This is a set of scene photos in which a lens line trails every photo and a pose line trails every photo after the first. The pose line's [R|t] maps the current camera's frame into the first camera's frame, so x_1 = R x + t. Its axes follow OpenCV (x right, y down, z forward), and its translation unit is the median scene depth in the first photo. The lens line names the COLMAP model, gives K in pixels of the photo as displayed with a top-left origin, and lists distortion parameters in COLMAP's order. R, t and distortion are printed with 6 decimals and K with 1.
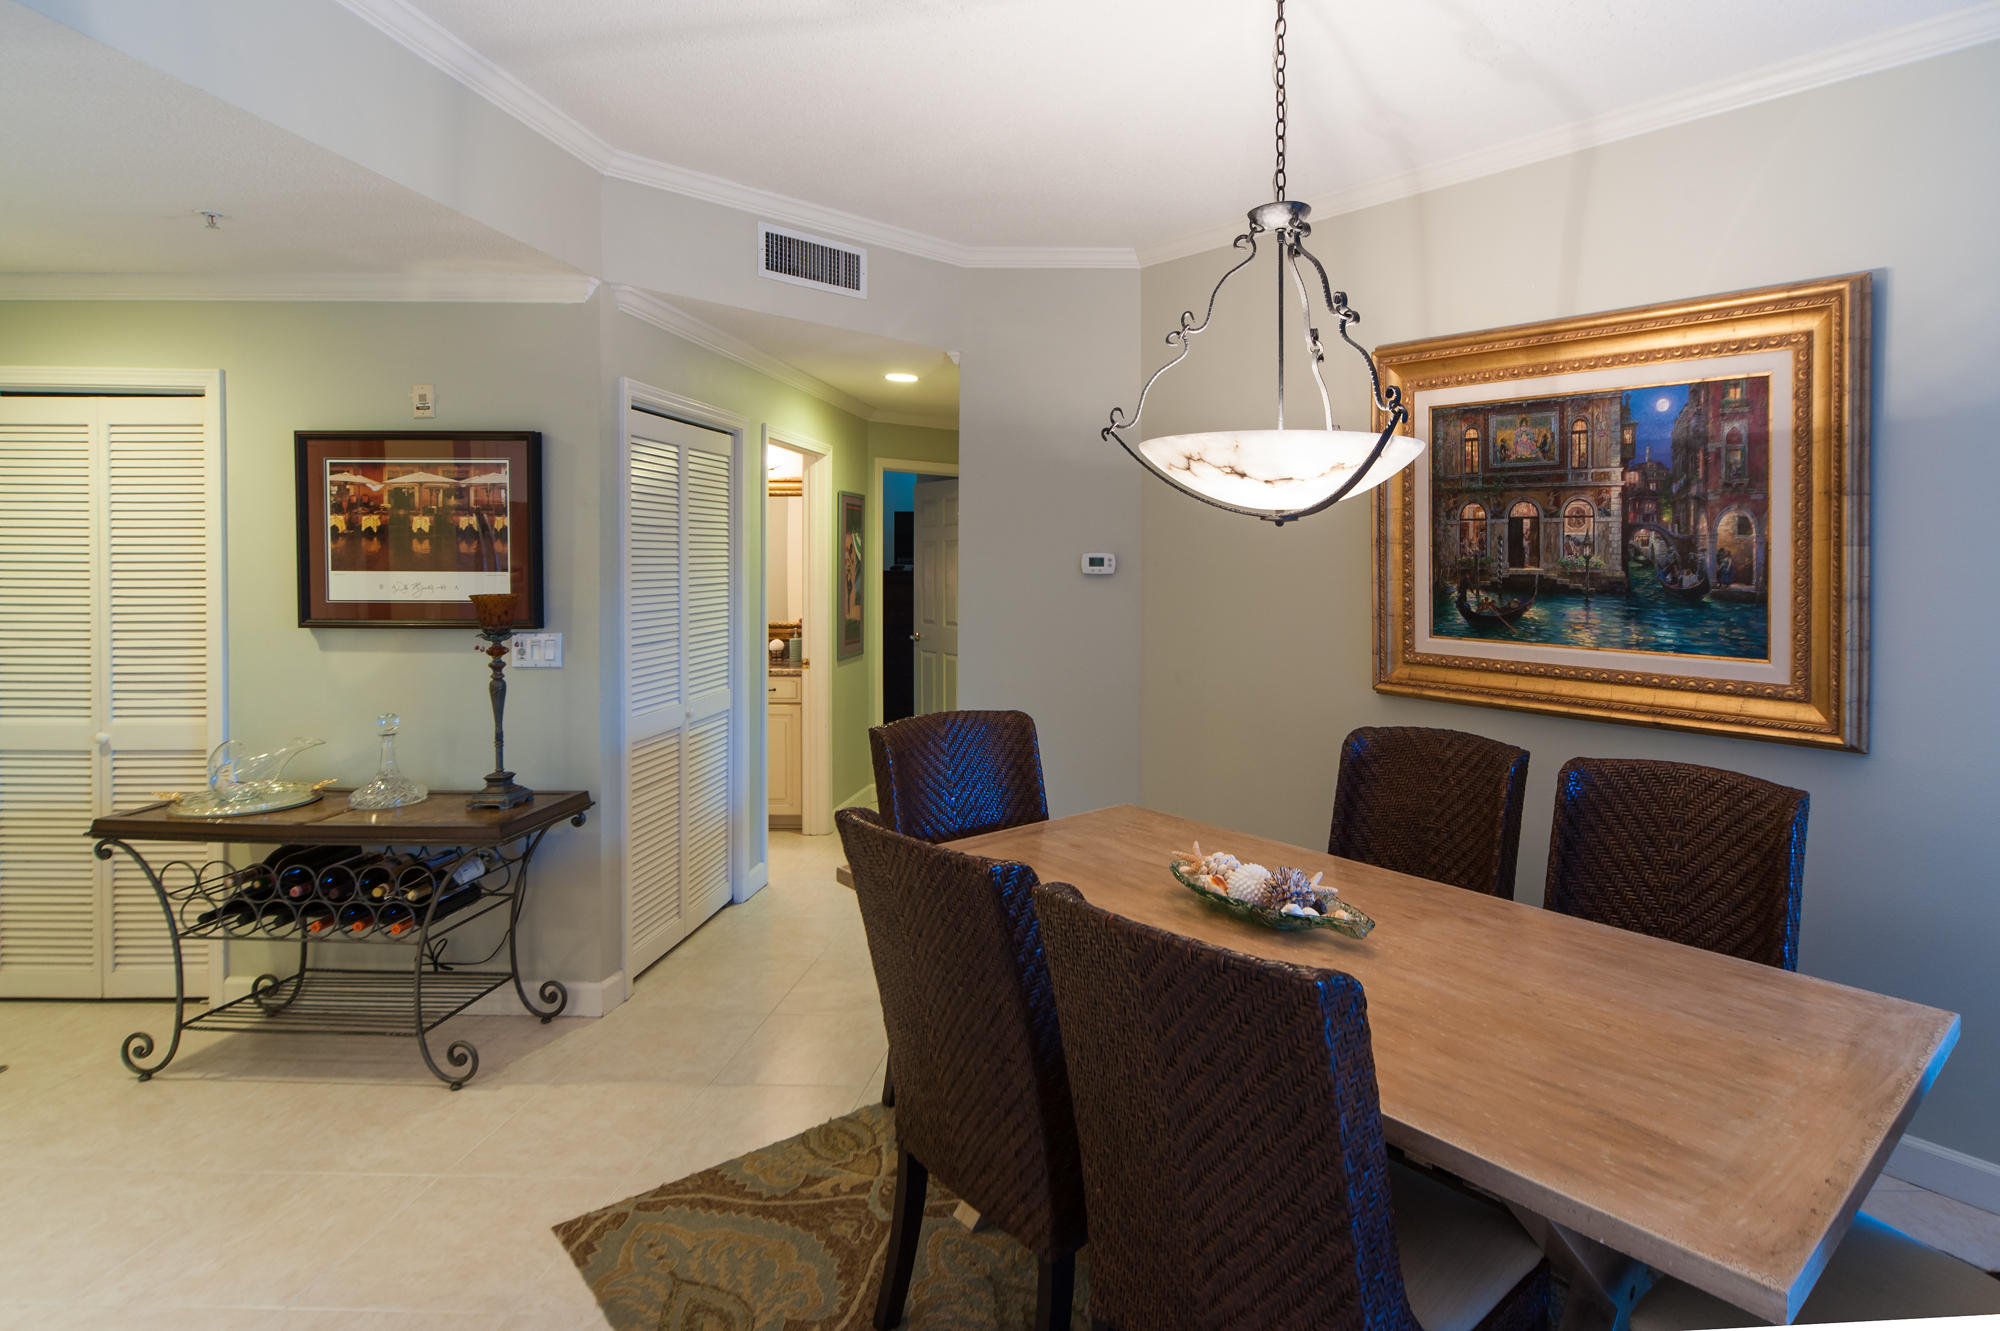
lens RADIAL K [[1058.5, 0, 1181.0], [0, 1058.5, 565.2], [0, 0, 1]] dist [-0.003401, -0.000861]
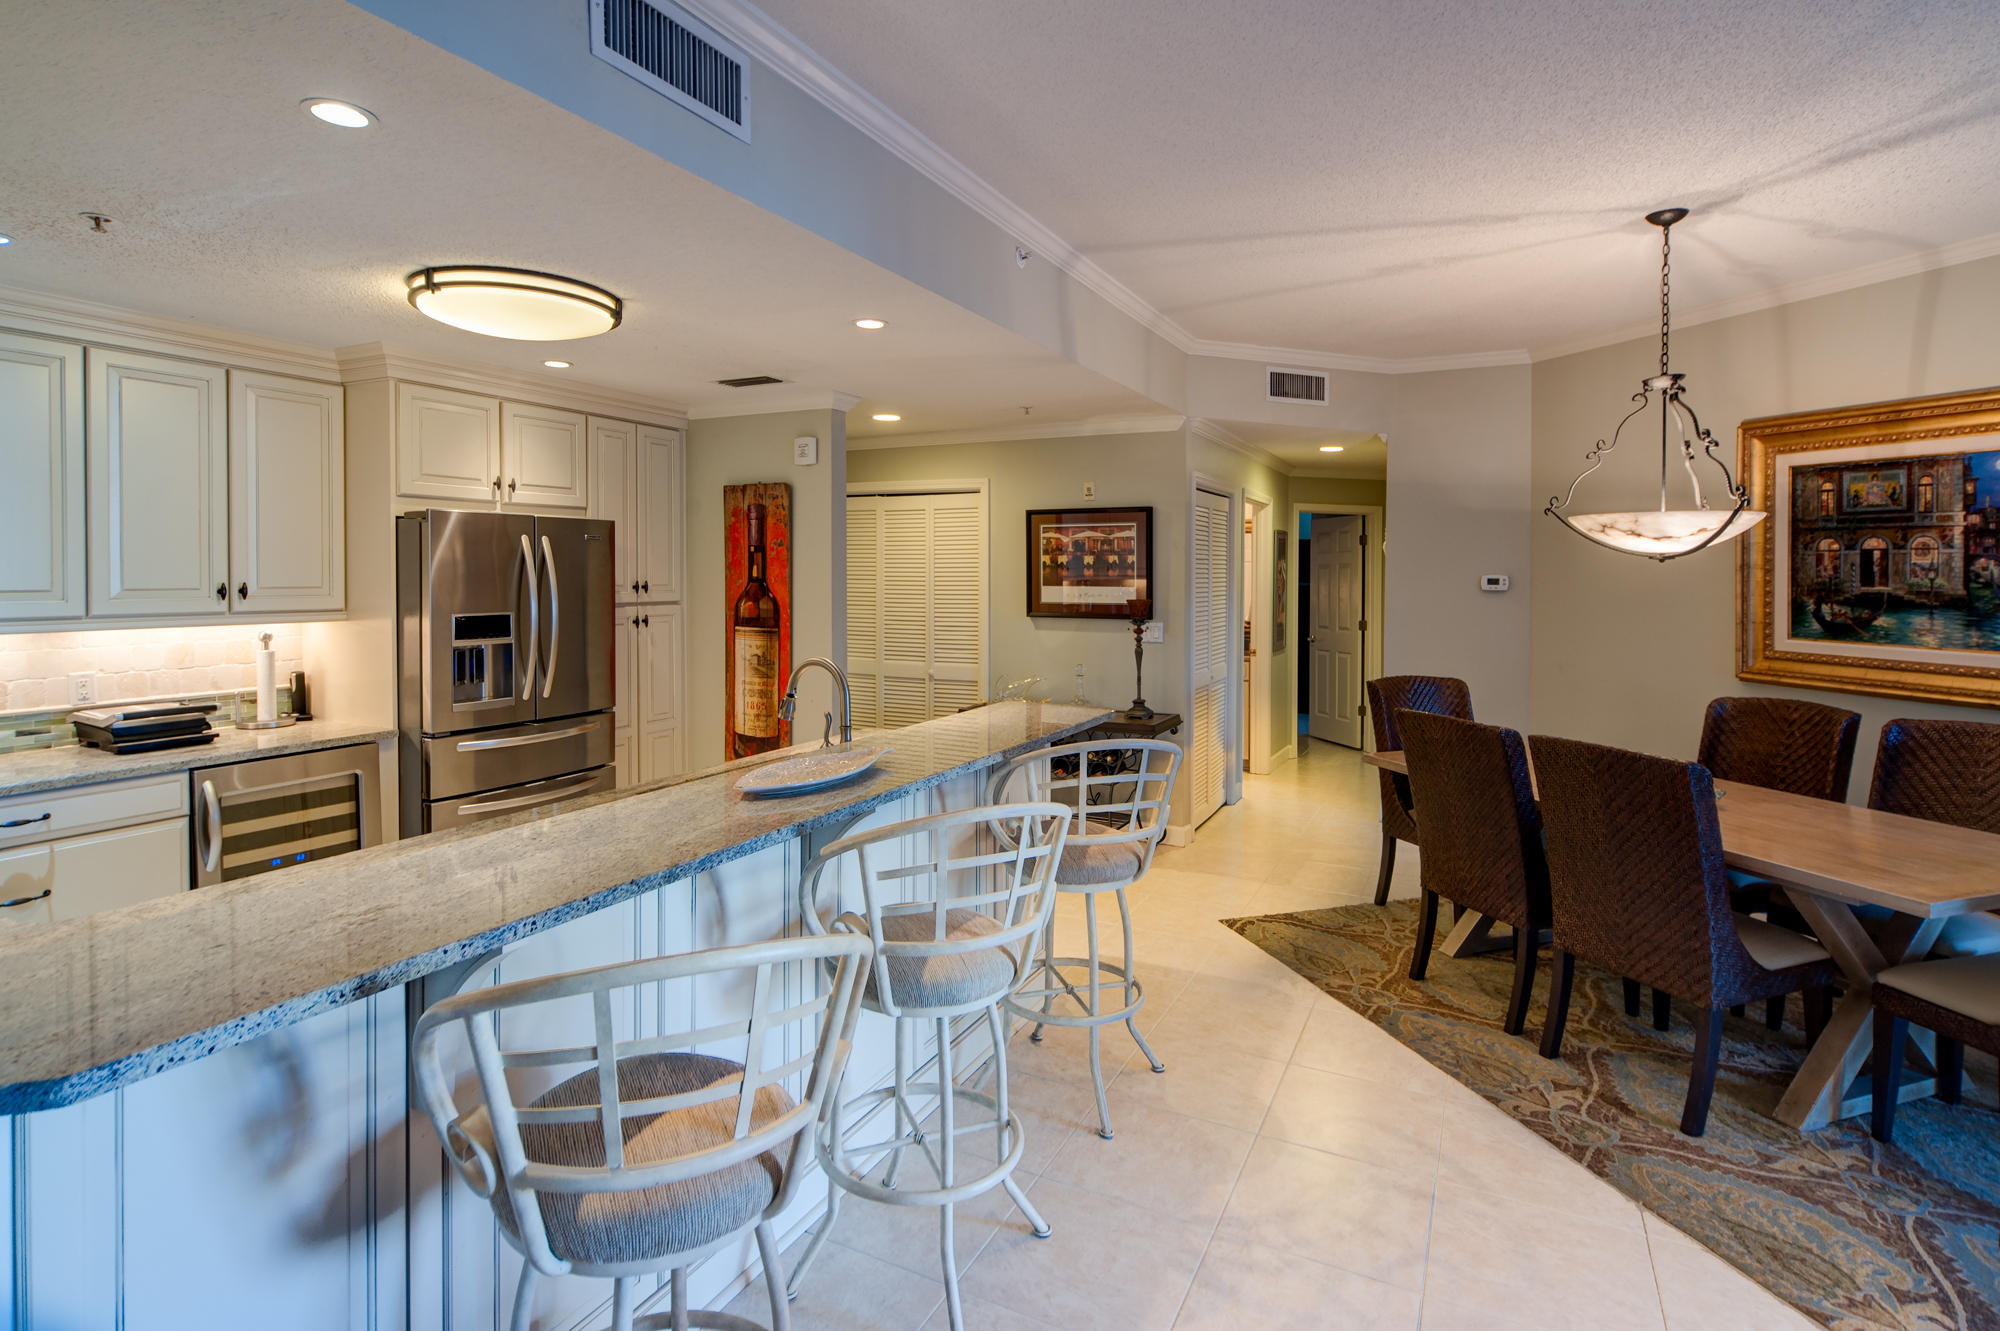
lens RADIAL K [[1018.3, 0, 992.0], [0, 1018.3, 591.7], [0, 0, 1]] dist [-0.007714, 0.004046]
pose [[0.891154, 0.006571, -0.453654, -0.084402], [-0.002174, 0.999945, 0.010212, -0.002614], [0.453696, -0.008115, 0.891119, -0.637186]]
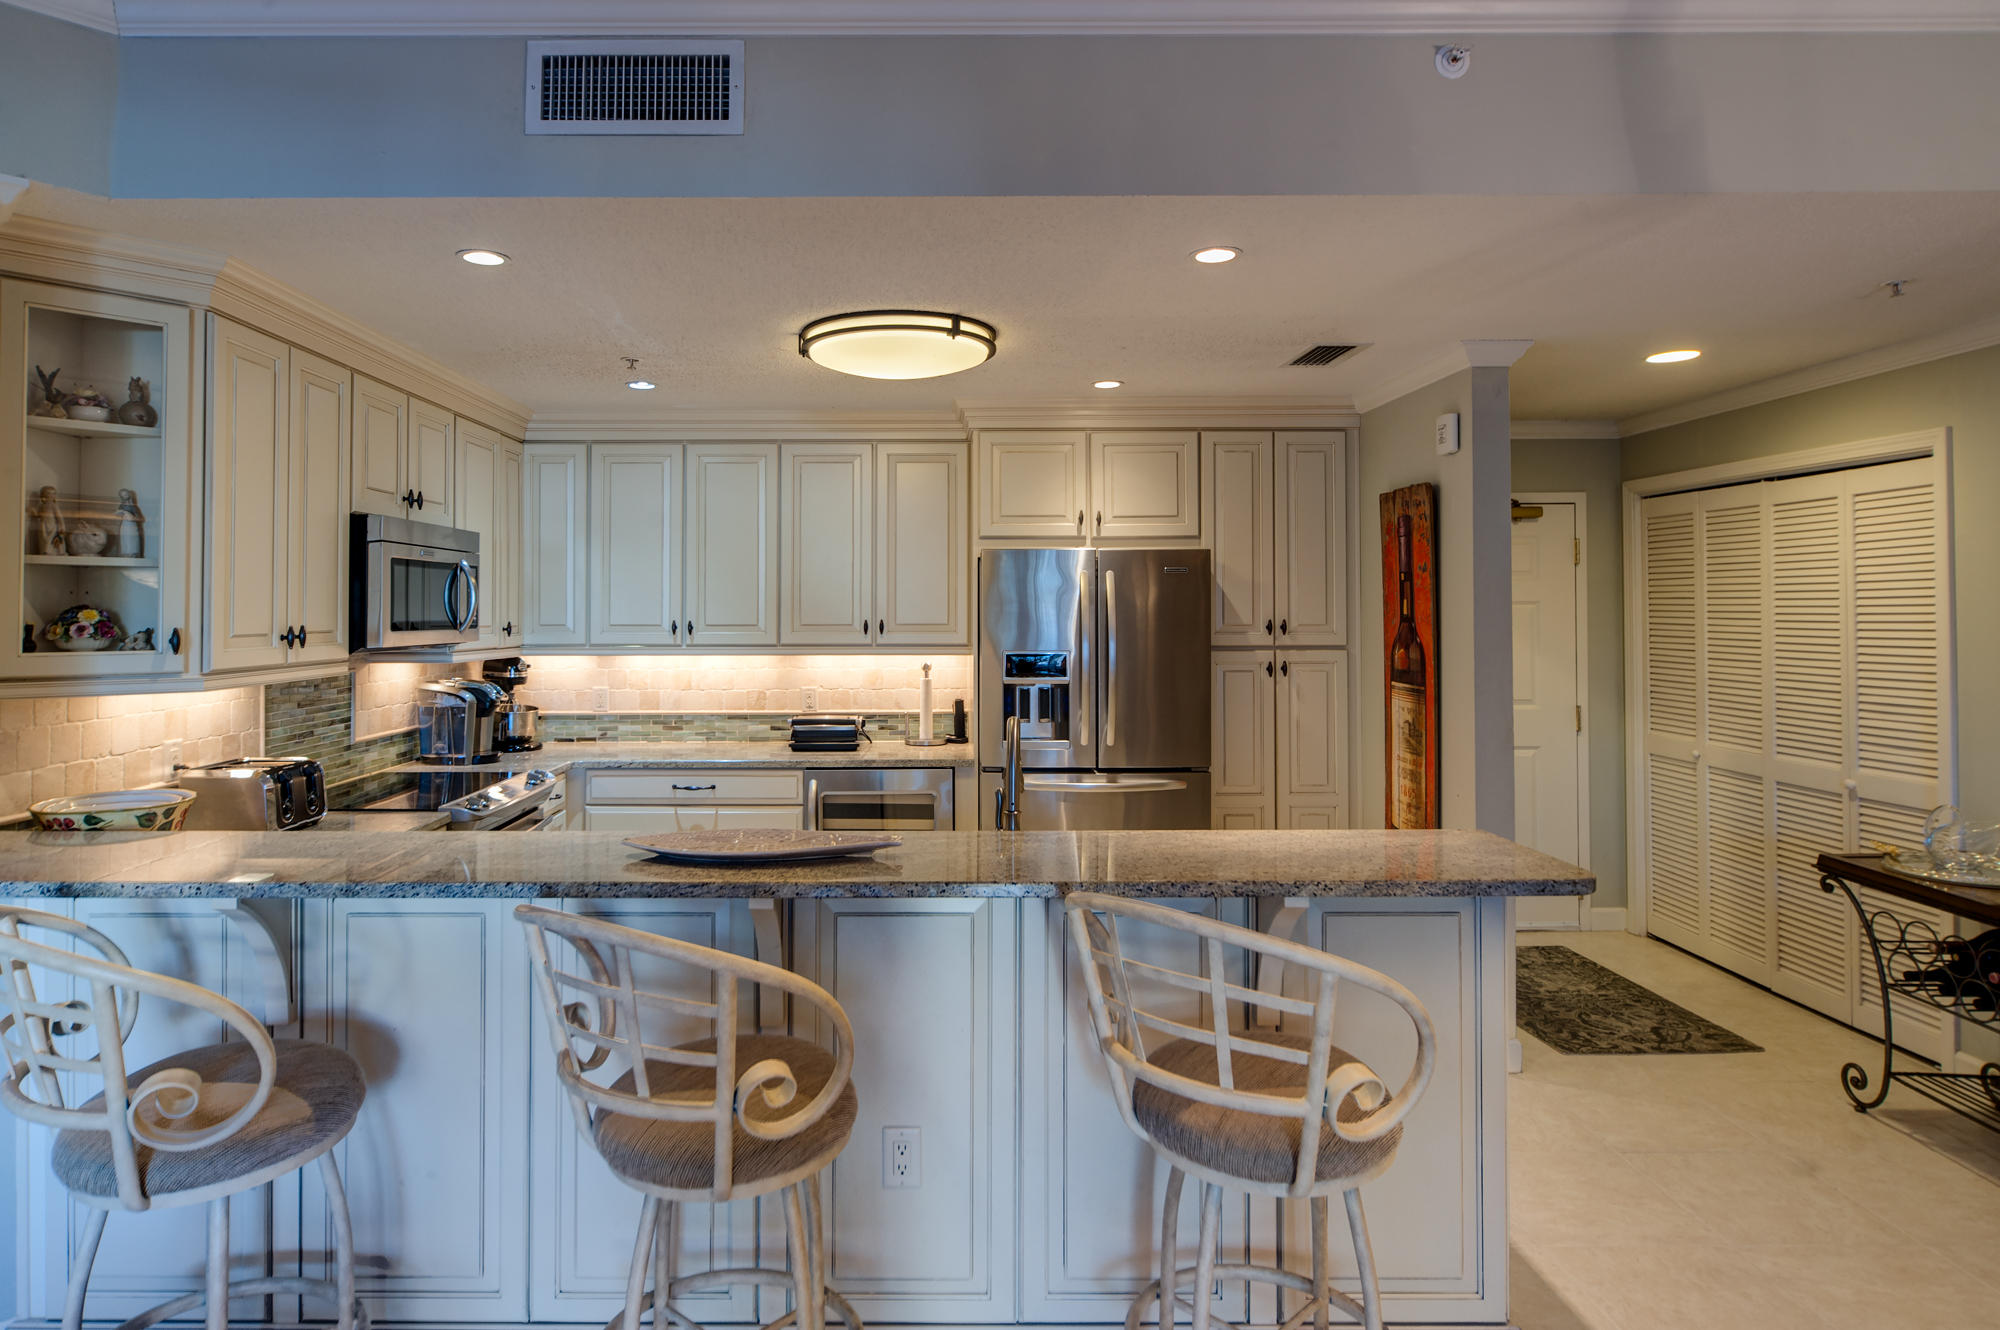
lens RADIAL K [[1108.8, 0, 894.6], [0, 1108.8, 595.6], [0, 0, 1]] dist [-0.027983, -0.002632]
pose [[-0.024726, -0.018988, -0.999514, 0.132362], [-0.005790, 0.999806, -0.018851, -0.003828], [0.999678, 0.005321, -0.024831, 0.054083]]
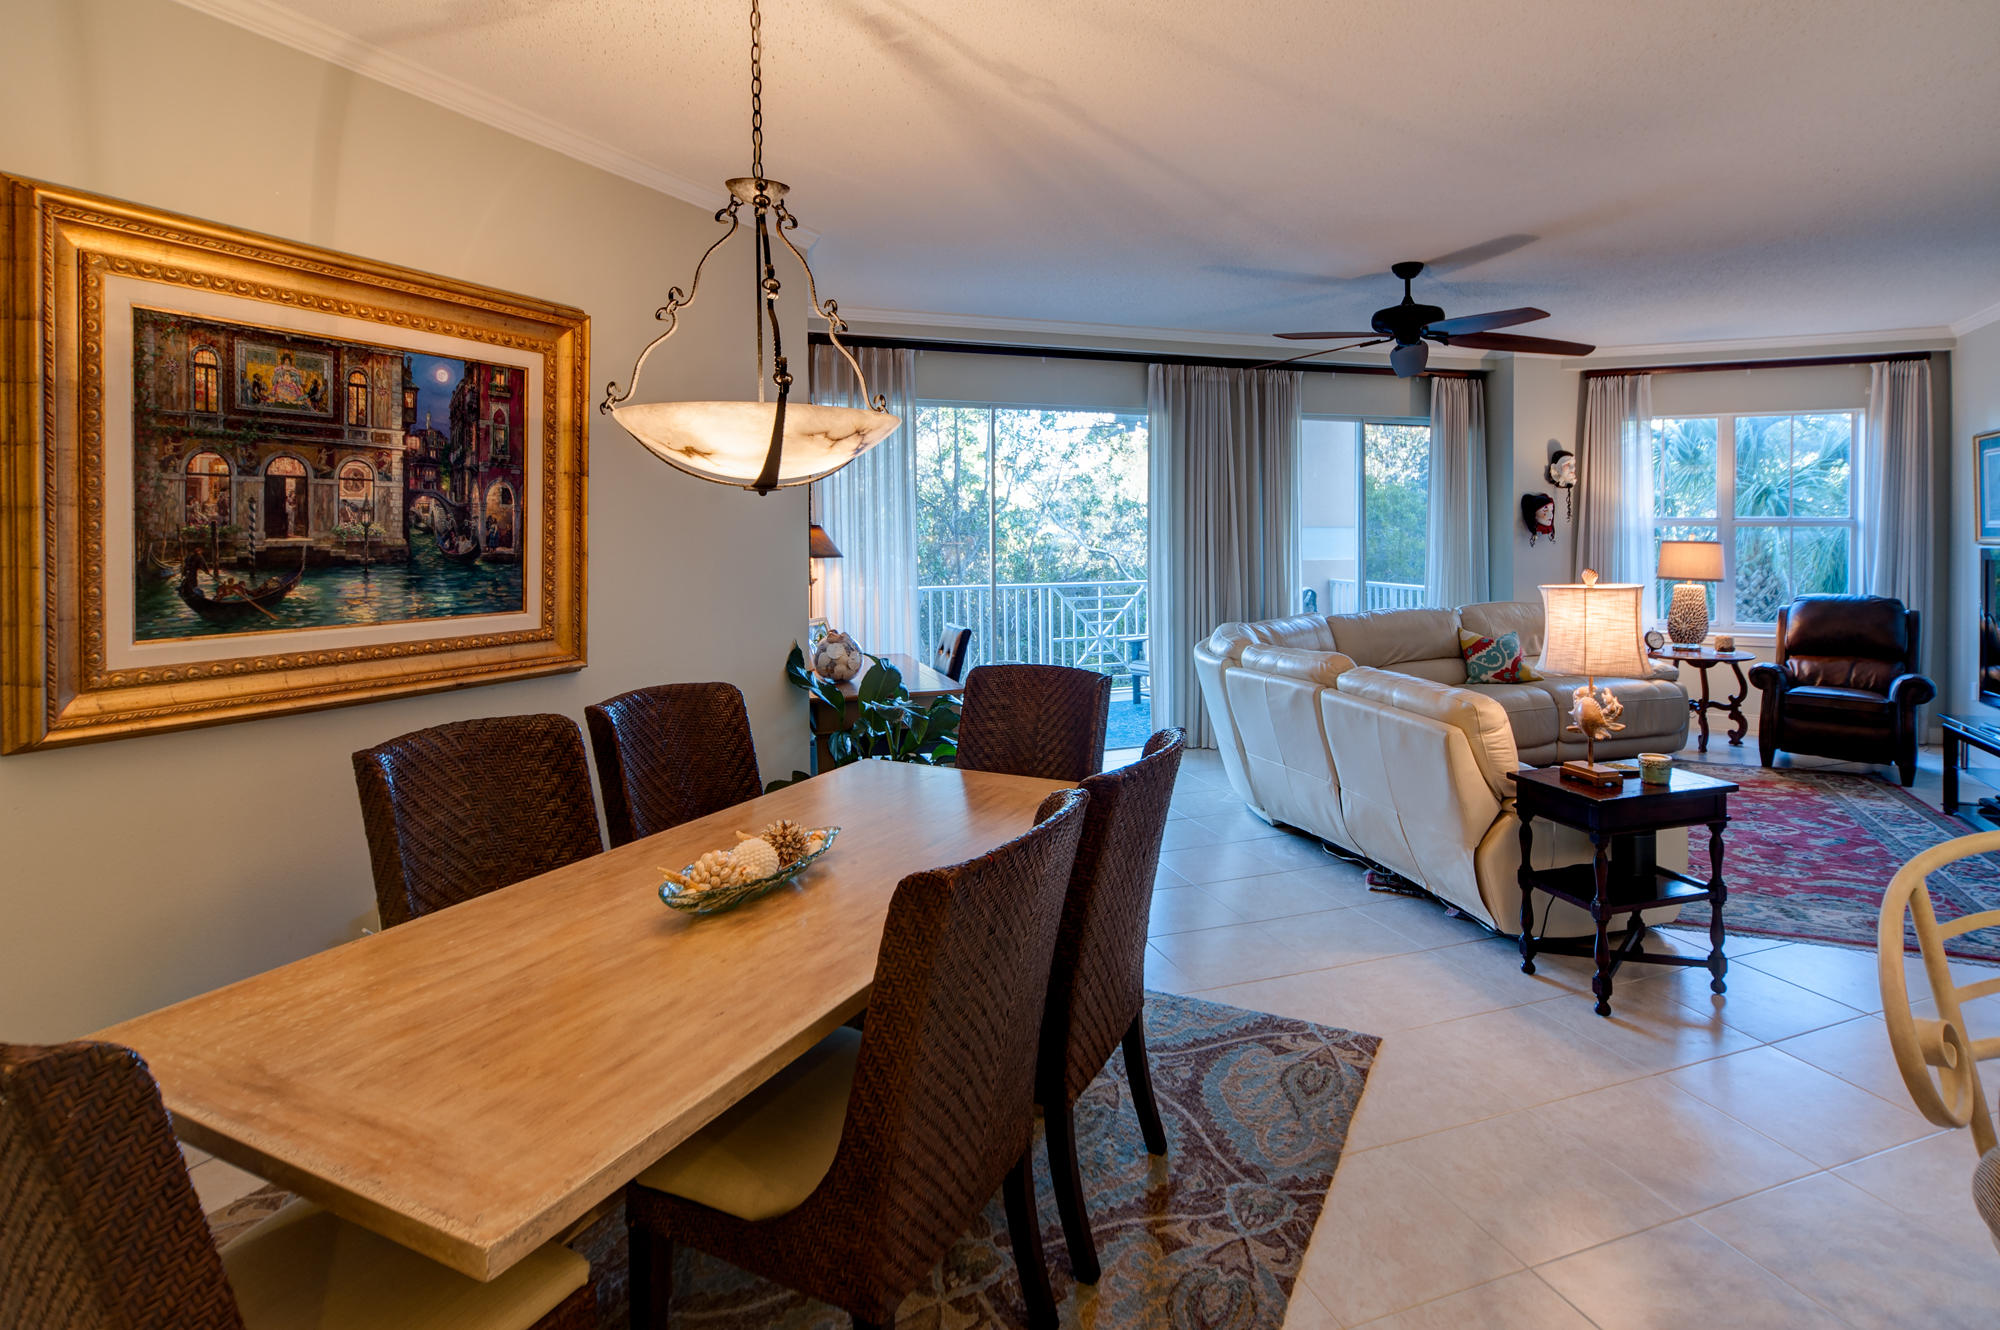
lens RADIAL K [[1058.5, 0, 1028.7], [0, 1058.5, 536.8], [0, 0, 1]] dist [-0.003401, -0.000861]
pose [[-0.350611, -0.014914, 0.936402, -0.640058], [0.009328, 0.999768, 0.019416, -0.009039], [-0.936475, 0.015542, -0.350391, 0.751683]]
